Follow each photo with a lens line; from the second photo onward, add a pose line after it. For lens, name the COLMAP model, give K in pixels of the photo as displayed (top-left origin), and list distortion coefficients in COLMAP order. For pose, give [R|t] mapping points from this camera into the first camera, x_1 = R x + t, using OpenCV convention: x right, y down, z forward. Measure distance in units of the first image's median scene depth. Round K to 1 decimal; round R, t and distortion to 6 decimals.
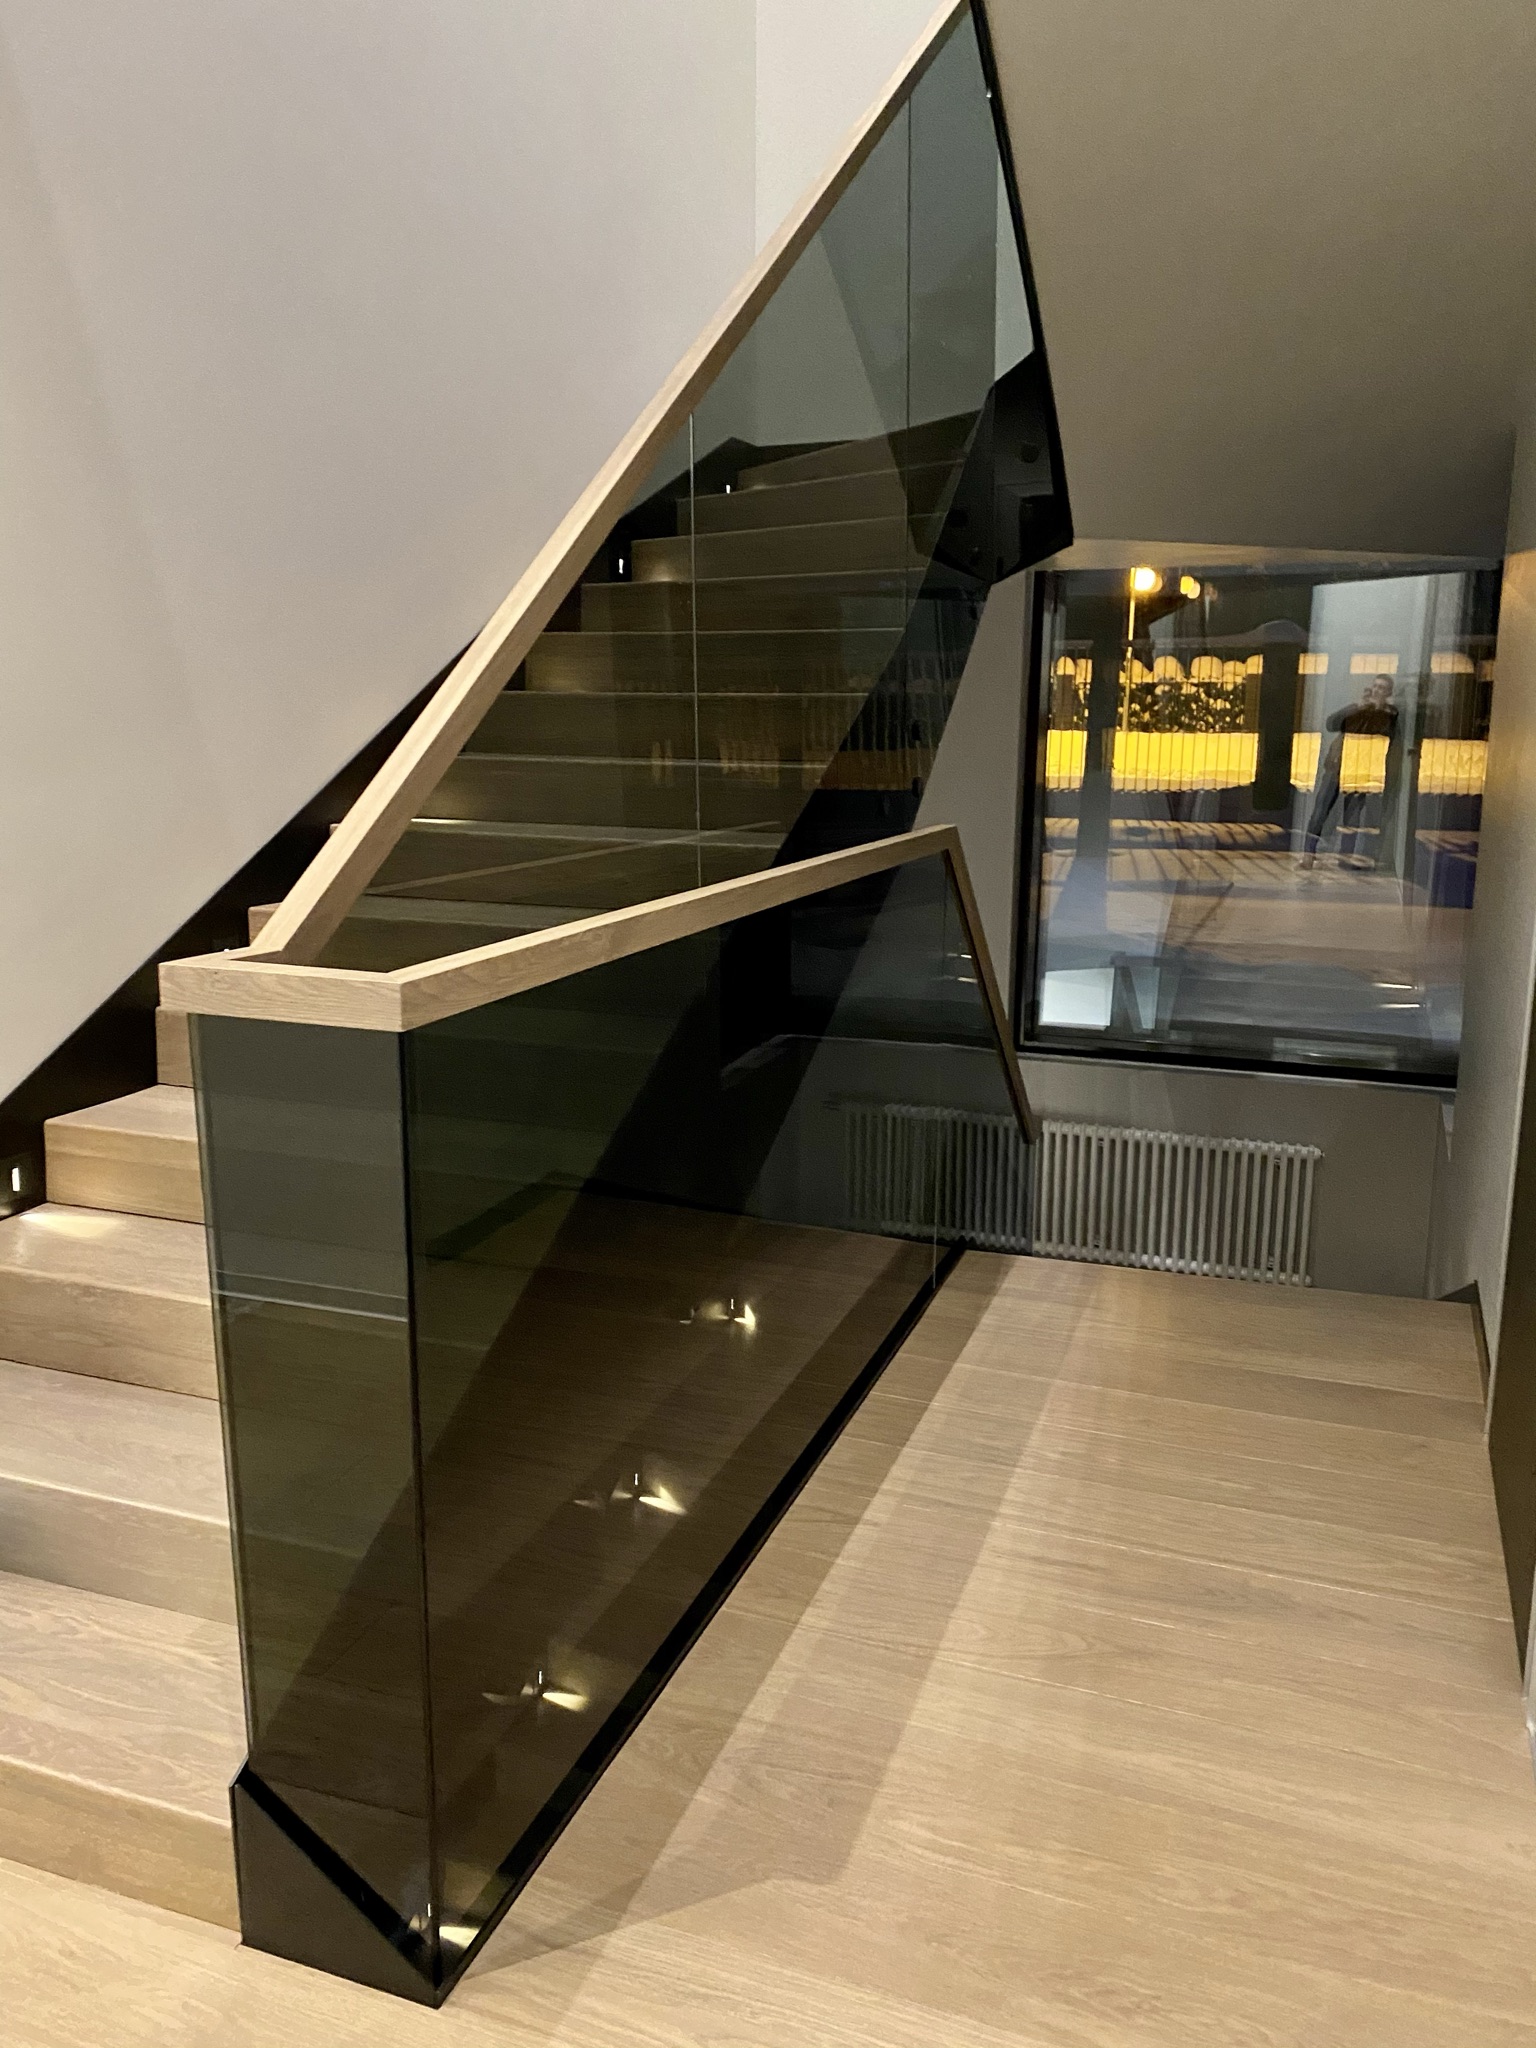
lens RADIAL K [[1528.1, 0, 768.0], [0, 1528.1, 1024.0], [0, 0, 1]] dist [0.005492, 0.000301]
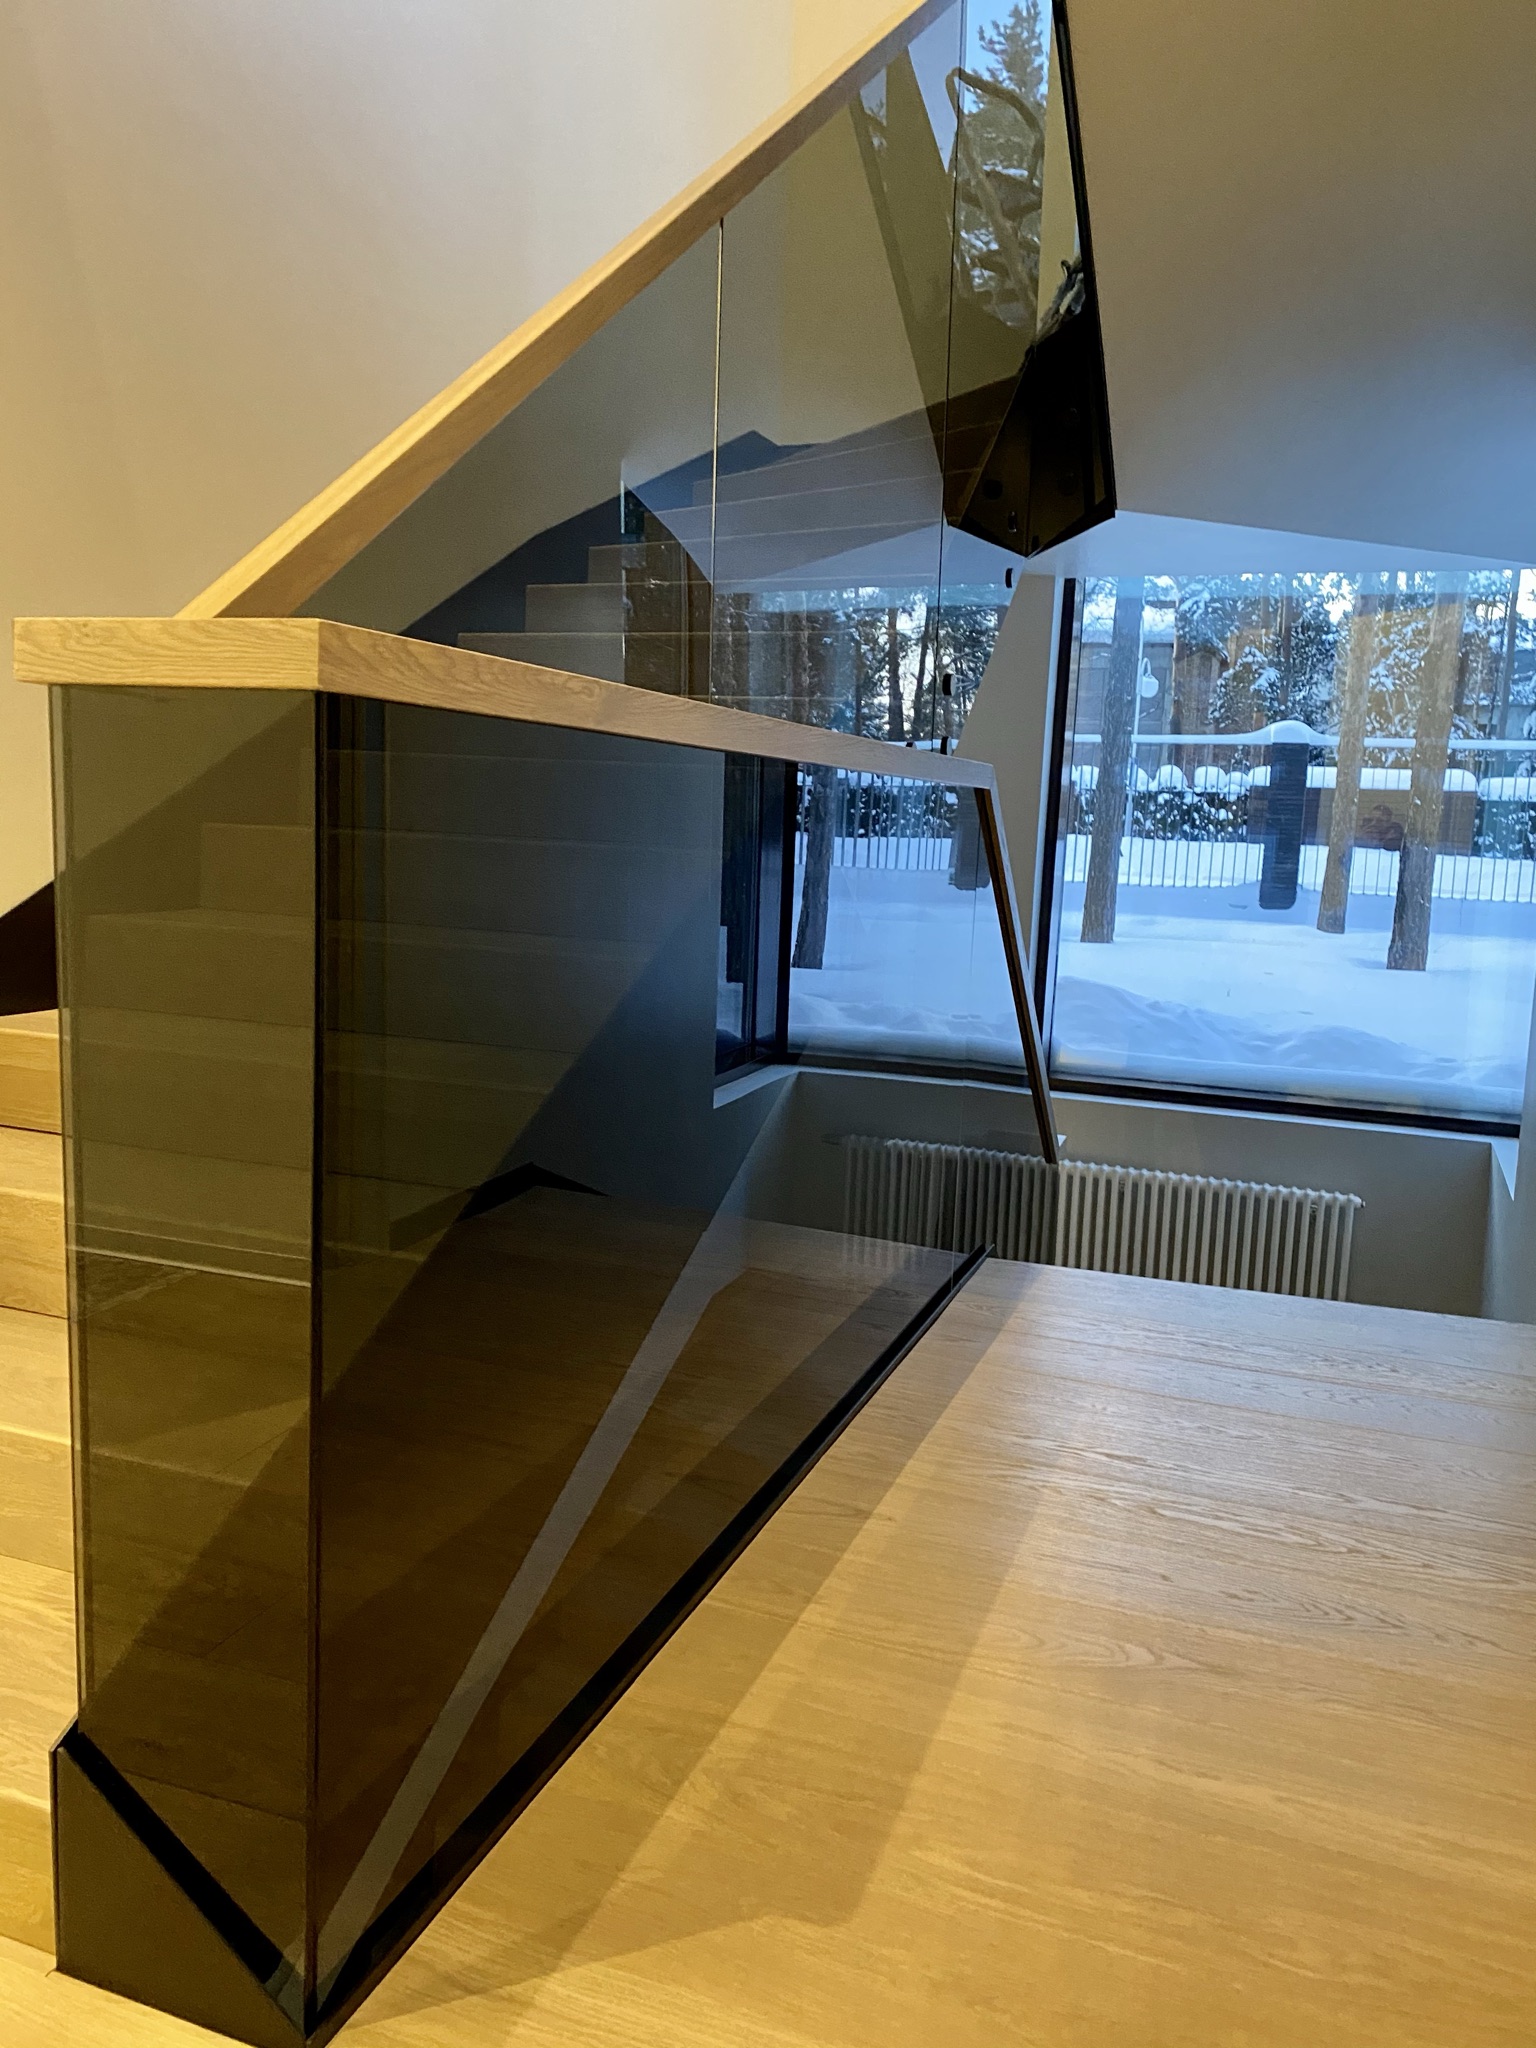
lens RADIAL K [[1515.5, 0, 749.0], [0, 1515.5, 1018.2], [0, 0, 1]] dist [0.029481, -0.033728]
pose [[0.999446, 0.031996, -0.009157, -0.010113], [-0.032629, 0.996230, -0.080378, 0.153580], [0.006551, 0.080632, 0.996722, 0.183266]]
